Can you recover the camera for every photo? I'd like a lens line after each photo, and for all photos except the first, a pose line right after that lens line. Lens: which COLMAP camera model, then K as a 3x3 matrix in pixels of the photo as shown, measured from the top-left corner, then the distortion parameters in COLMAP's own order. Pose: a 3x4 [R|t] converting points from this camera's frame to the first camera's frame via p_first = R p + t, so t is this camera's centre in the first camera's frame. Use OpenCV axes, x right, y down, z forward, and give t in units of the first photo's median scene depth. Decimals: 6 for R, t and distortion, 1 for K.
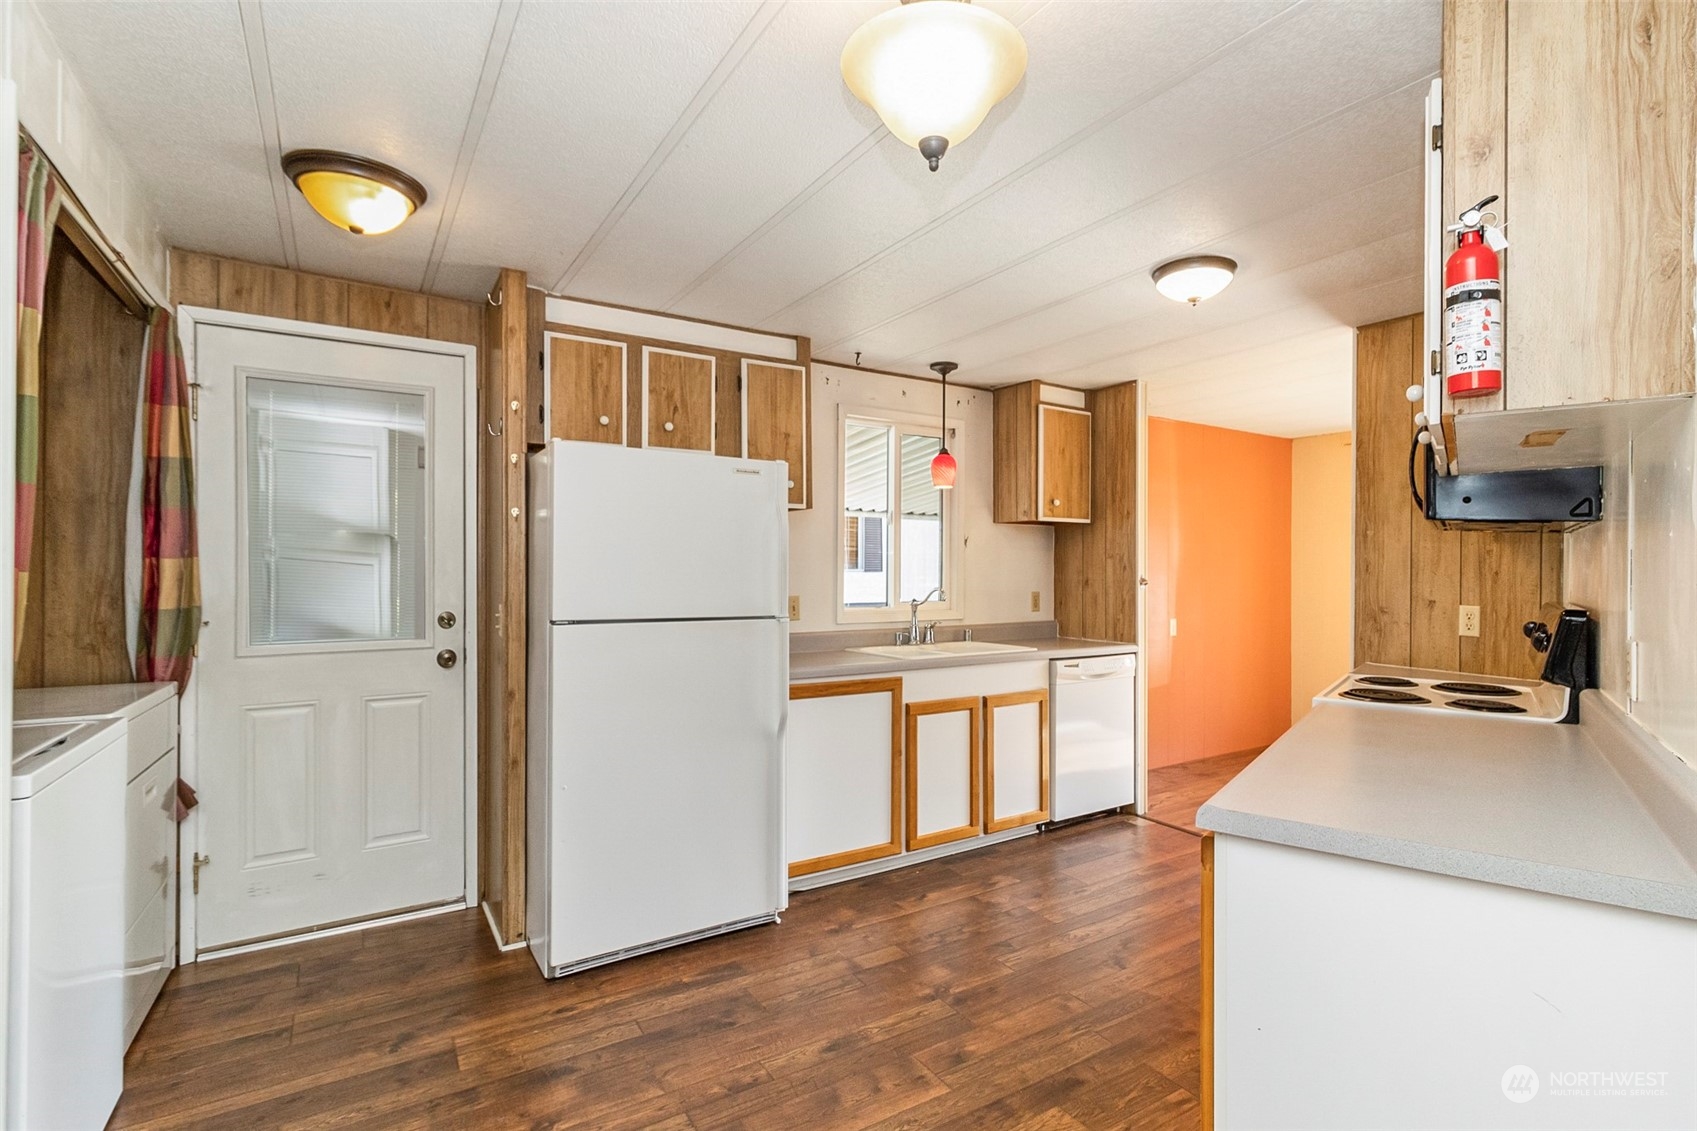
lens RADIAL K [[815.7, 0, 859.9], [0, 815.7, 570.8], [0, 0, 1]] dist [0.004706, 0.000903]
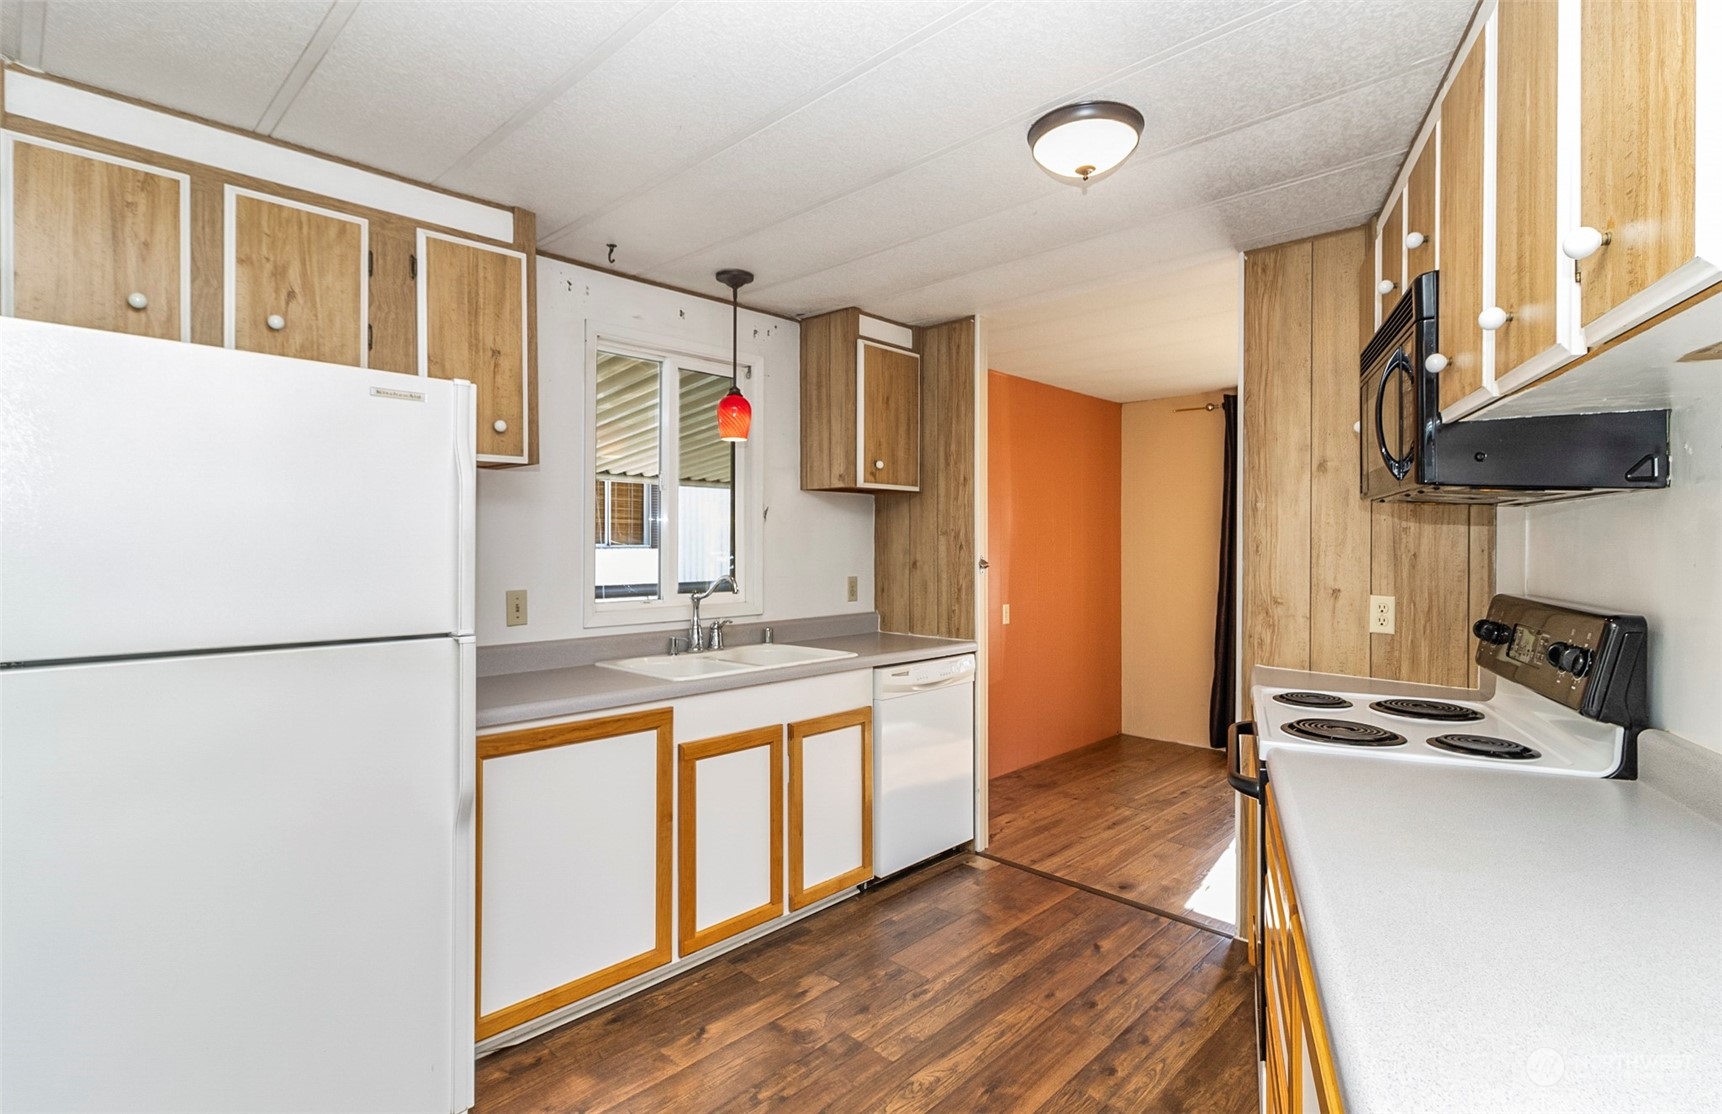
lens RADIAL K [[834.4, 0, 858.2], [0, 834.4, 543.1], [0, 0, 1]] dist [0.011294, -0.000262]
pose [[0.972612, -0.002363, 0.232423, 0.041080], [0.002615, 0.999996, -0.000778, -0.008999], [-0.232420, 0.001365, 0.972614, 0.273732]]
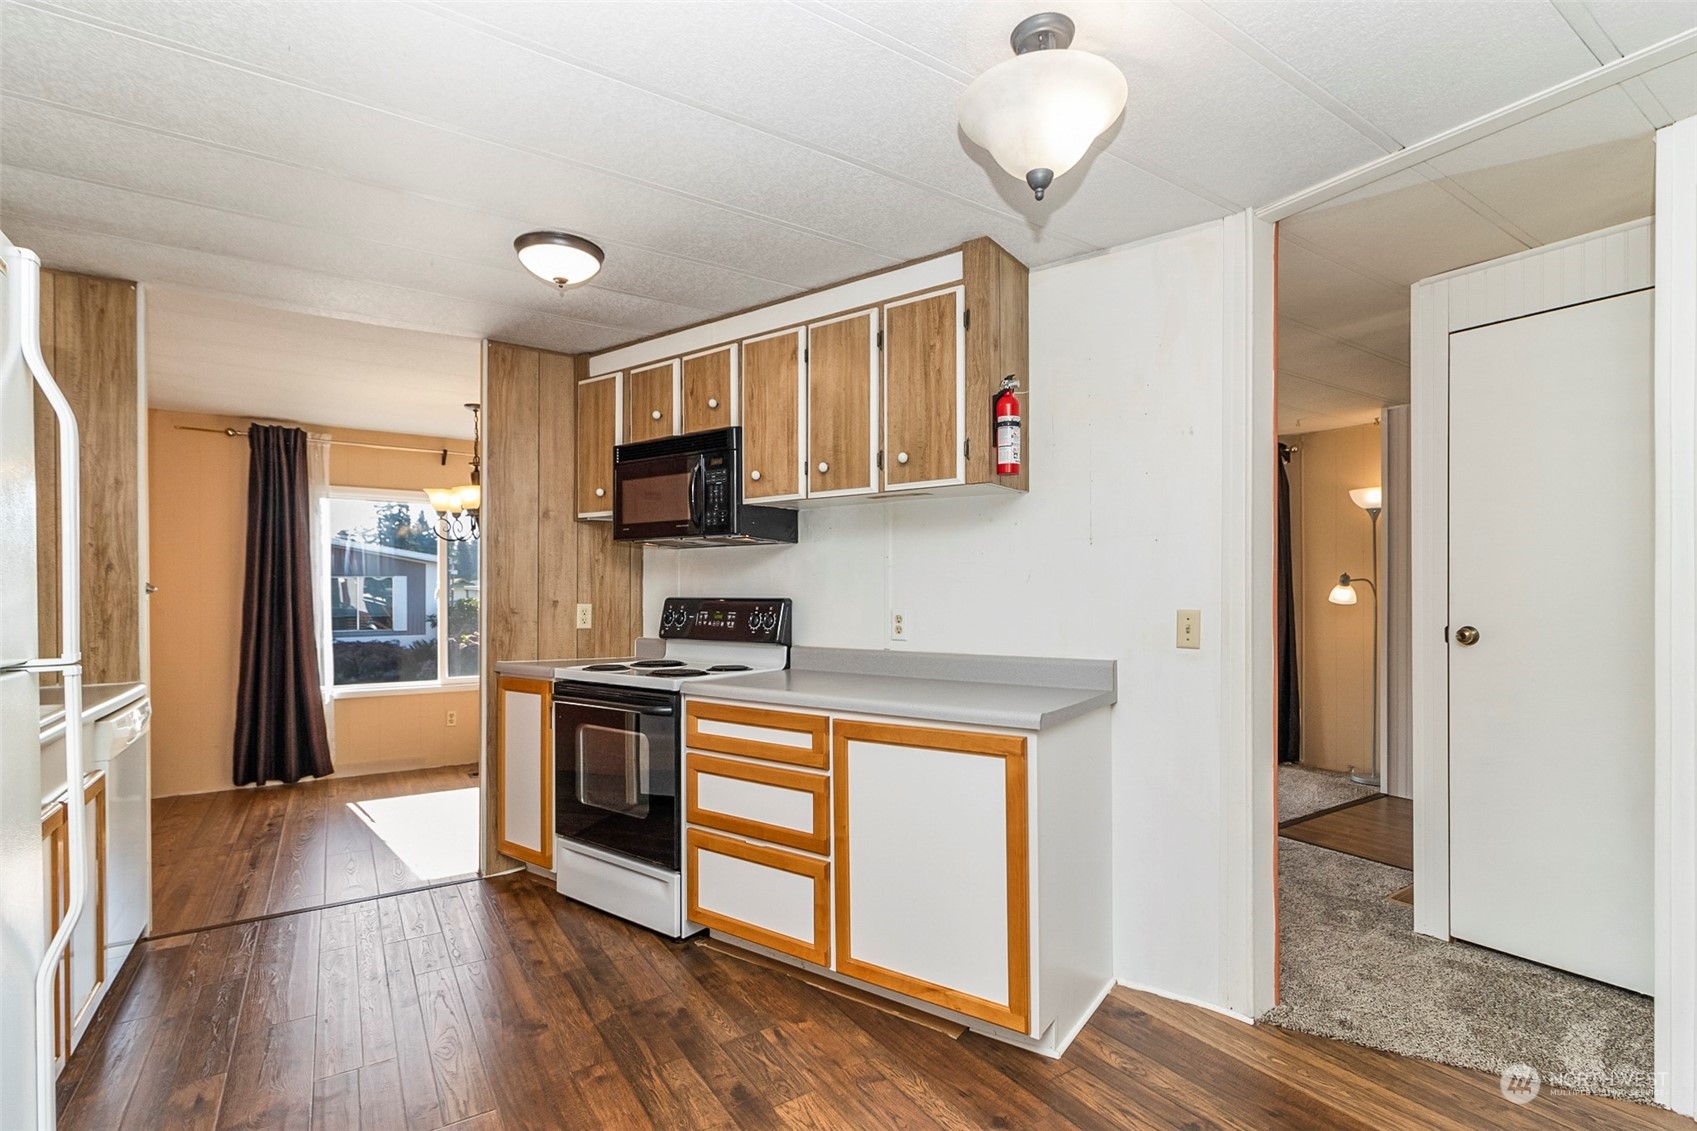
lens RADIAL K [[793.4, 0, 881.5], [0, 793.4, 596.6], [0, 0, 1]] dist [0.002574, 0.000445]
pose [[-0.040329, -0.009392, 0.999142, -0.408009], [0.001490, 0.999954, 0.009460, 0.018485], [-0.999185, 0.001871, -0.040313, 0.526878]]
